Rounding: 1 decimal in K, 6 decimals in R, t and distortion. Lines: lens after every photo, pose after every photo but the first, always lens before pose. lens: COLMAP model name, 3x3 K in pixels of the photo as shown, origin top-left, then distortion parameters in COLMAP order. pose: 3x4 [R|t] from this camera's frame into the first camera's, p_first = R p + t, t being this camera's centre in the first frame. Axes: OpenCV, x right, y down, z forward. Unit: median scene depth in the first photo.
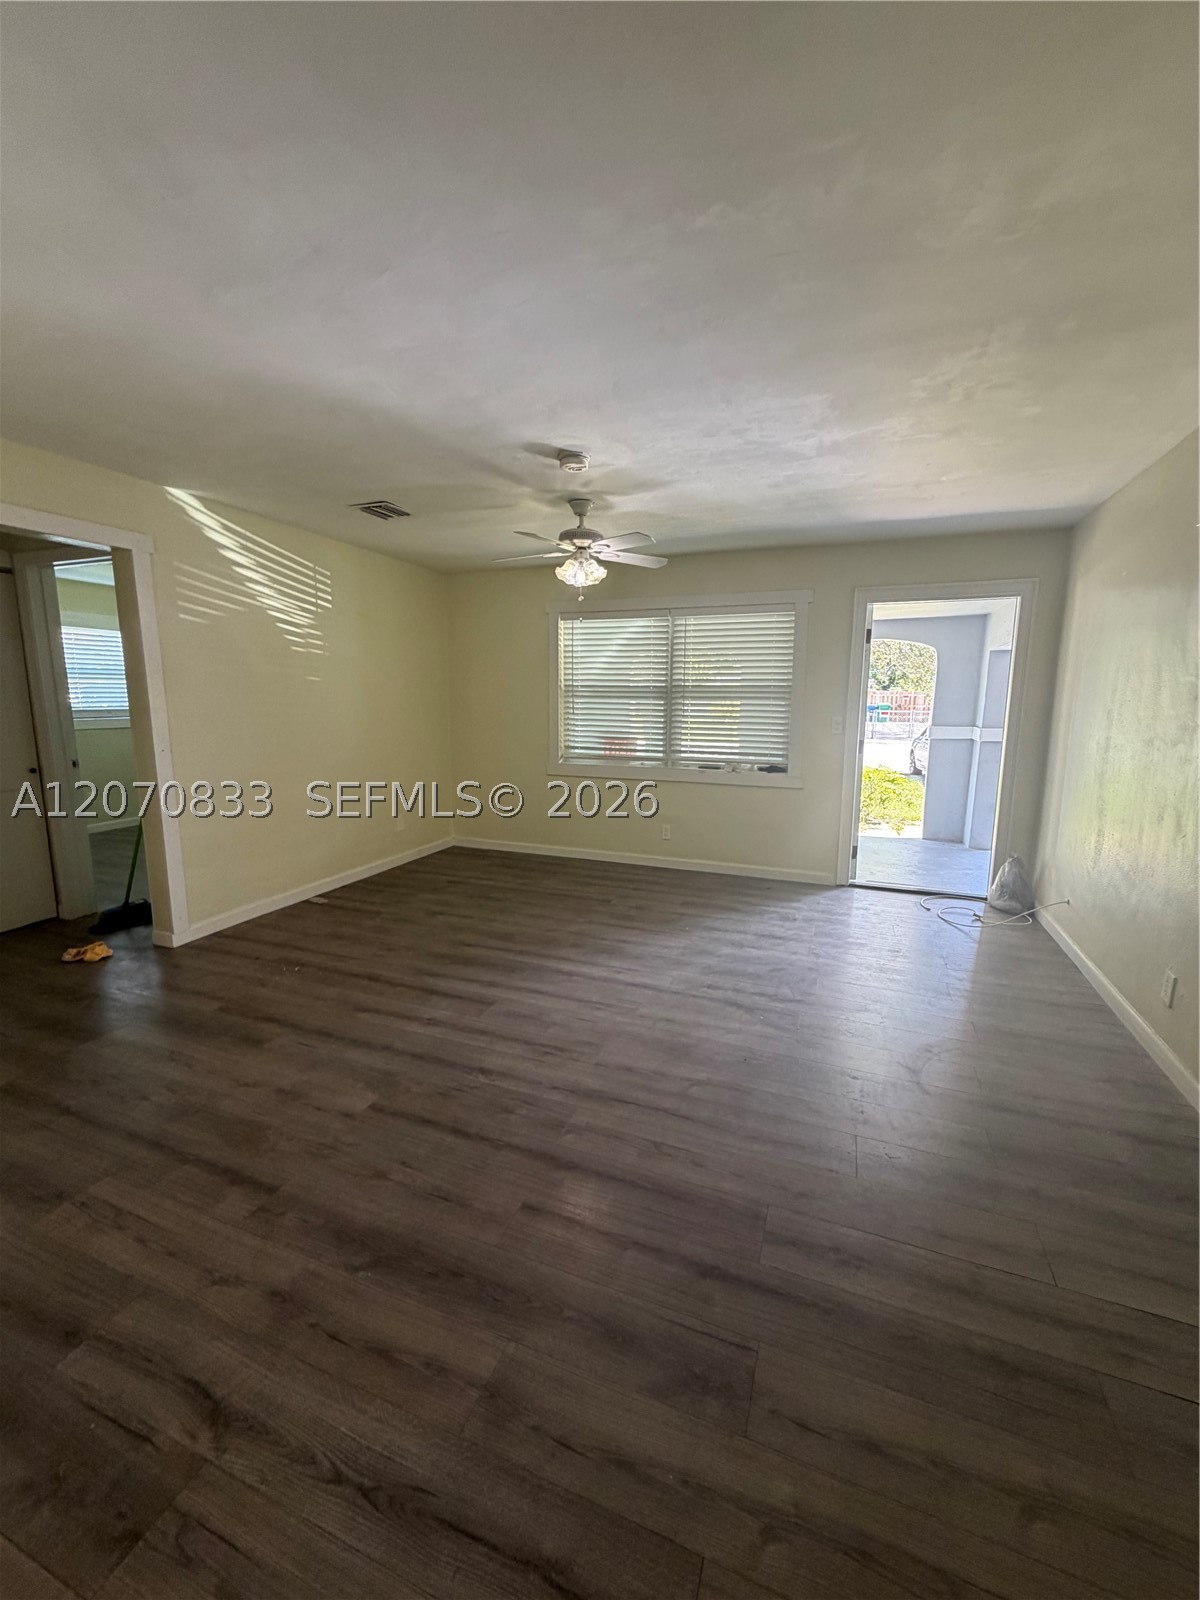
lens RADIAL K [[641.8, 0, 598.8], [0, 641.8, 807.8], [0, 0, 1]] dist [-0.003361, -0.000216]
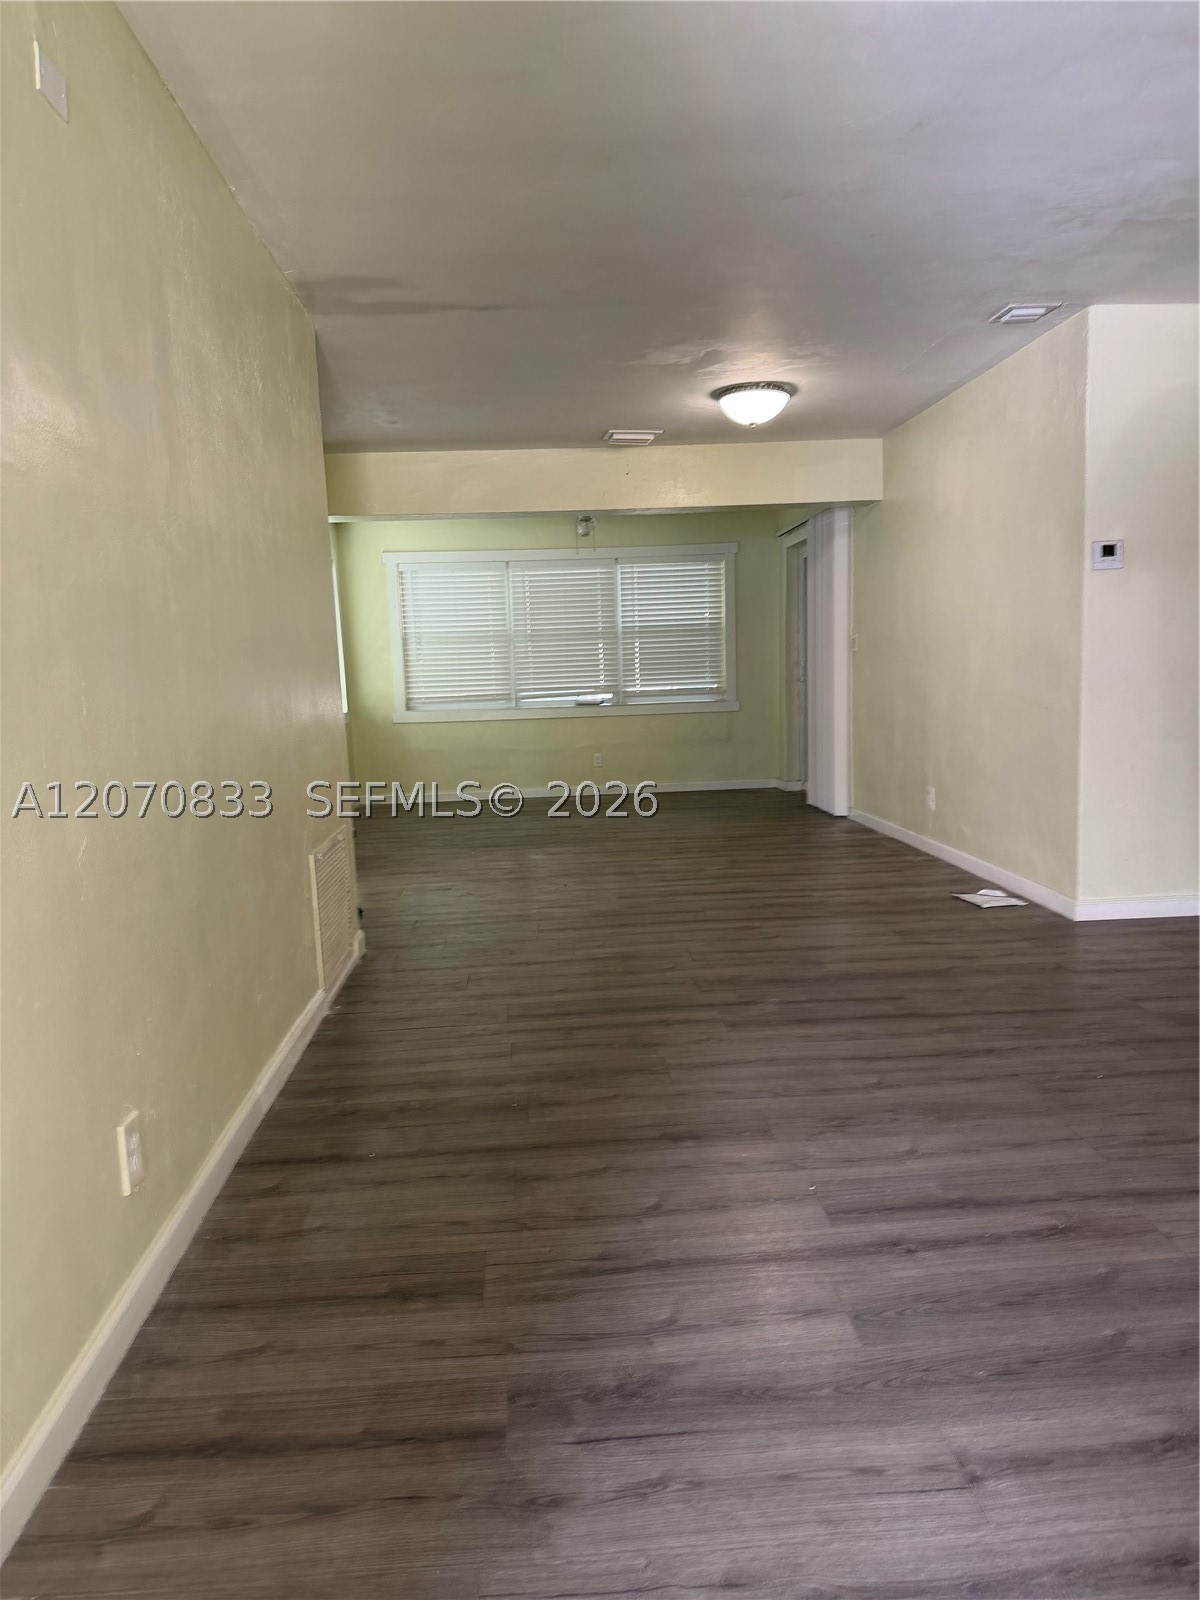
lens RADIAL K [[1118.4, 0, 600.0], [0, 1118.4, 800.0], [0, 0, 1]] dist [-0.000621, -0.000171]
pose [[-0.907339, 0.077783, -0.413141, 1.055435], [-0.044114, 0.959693, 0.277566, -0.252186], [0.418078, 0.270072, -0.867336, 2.110783]]
